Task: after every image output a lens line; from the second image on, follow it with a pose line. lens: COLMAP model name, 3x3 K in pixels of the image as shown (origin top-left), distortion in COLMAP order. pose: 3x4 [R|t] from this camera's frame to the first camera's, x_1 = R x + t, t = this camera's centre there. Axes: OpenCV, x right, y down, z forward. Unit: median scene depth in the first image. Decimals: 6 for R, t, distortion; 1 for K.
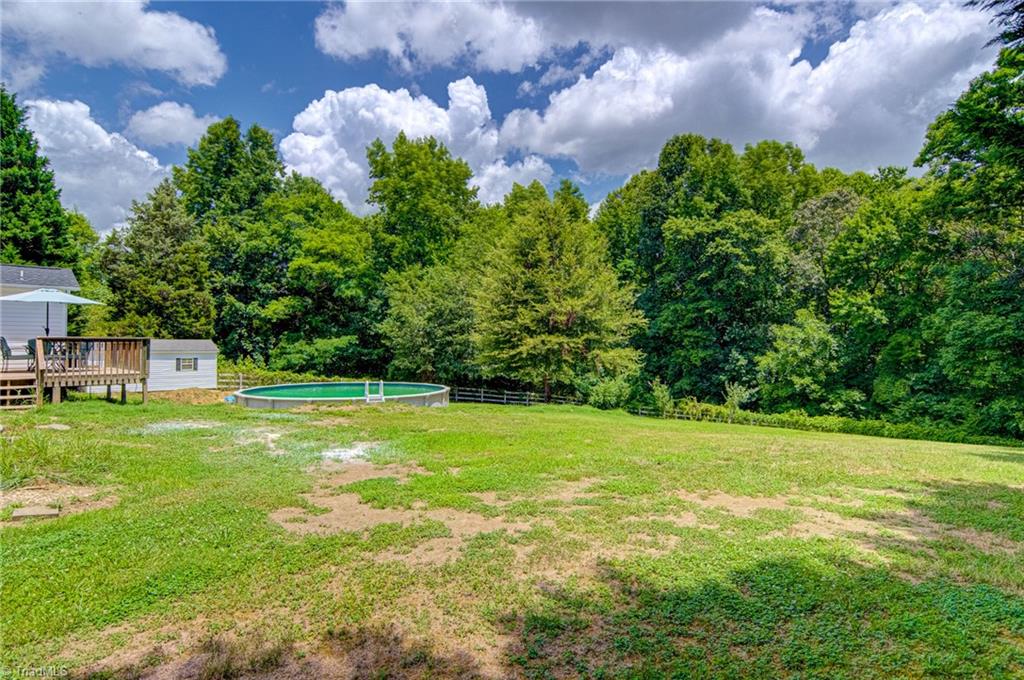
lens RADIAL K [[531.4, 0, 513.4], [0, 531.4, 344.1], [0, 0, 1]] dist [0.013379, -0.015544]
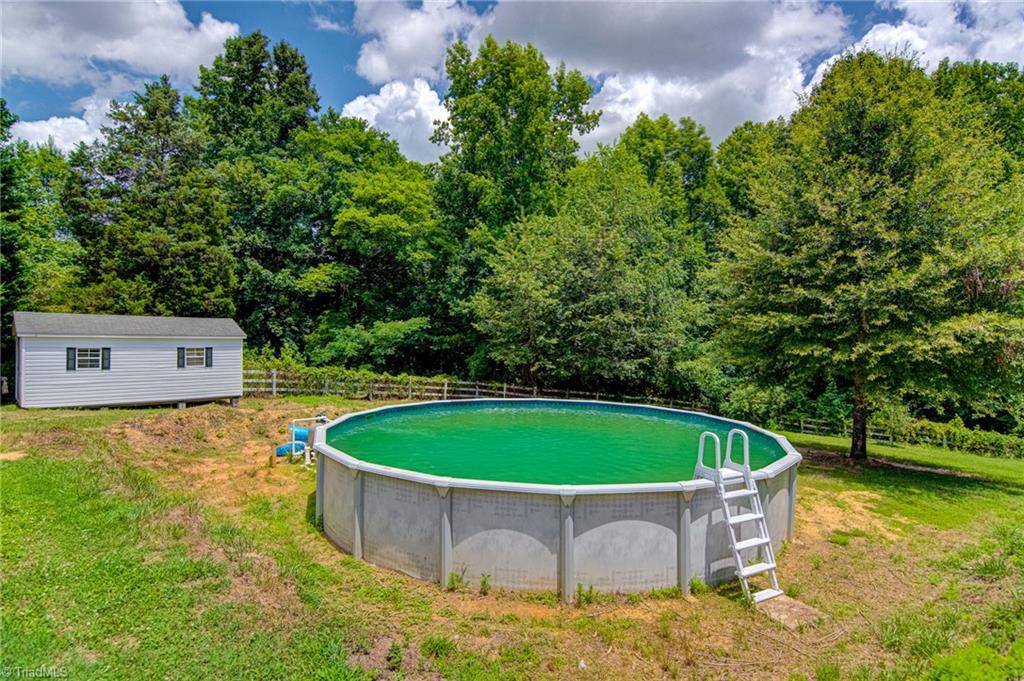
lens RADIAL K [[531.4, 0, 508.9], [0, 531.4, 340.5], [0, 0, 1]] dist [0.013379, -0.015544]
pose [[0.999749, 0.014689, -0.016890, -0.171589], [-0.014396, 0.999747, 0.017302, 0.002055], [0.017140, -0.017054, 0.999708, 0.279781]]
